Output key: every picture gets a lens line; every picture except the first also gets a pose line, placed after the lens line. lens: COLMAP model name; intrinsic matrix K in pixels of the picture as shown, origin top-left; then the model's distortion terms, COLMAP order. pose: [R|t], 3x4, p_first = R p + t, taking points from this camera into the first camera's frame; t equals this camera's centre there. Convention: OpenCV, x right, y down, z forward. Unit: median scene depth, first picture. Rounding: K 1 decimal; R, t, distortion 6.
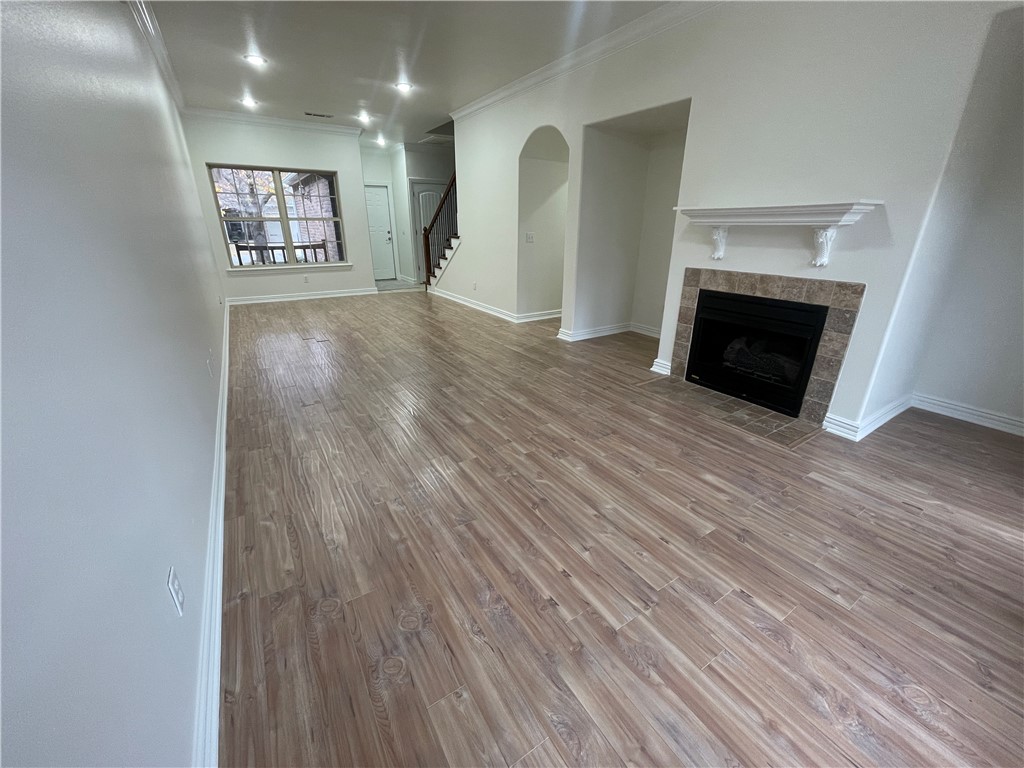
lens RADIAL K [[412.0, 0, 514.0], [0, 412.0, 383.1], [0, 0, 1]] dist [-0.001935, -0.000368]
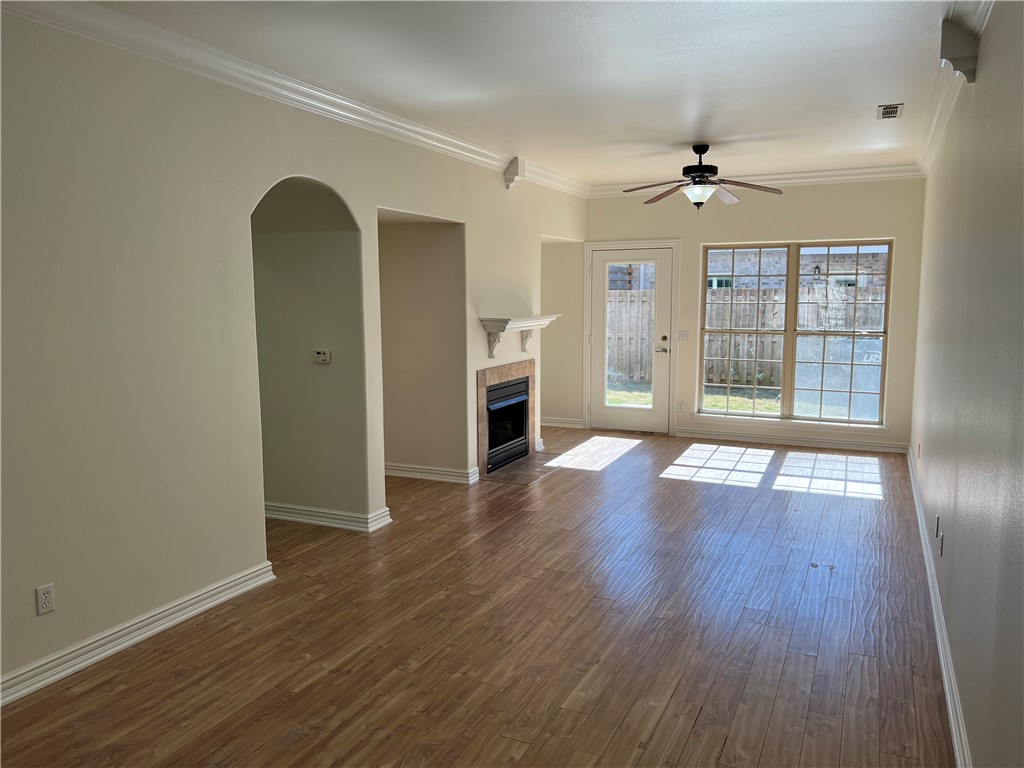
lens RADIAL K [[766.4, 0, 520.0], [0, 766.4, 386.7], [0, 0, 1]] dist [0.033616, -0.039925]
pose [[-0.538754, -0.104749, 0.835926, -1.257299], [0.304358, 0.901024, 0.309065, -0.809243], [-0.785564, 0.420931, -0.453549, 1.812627]]
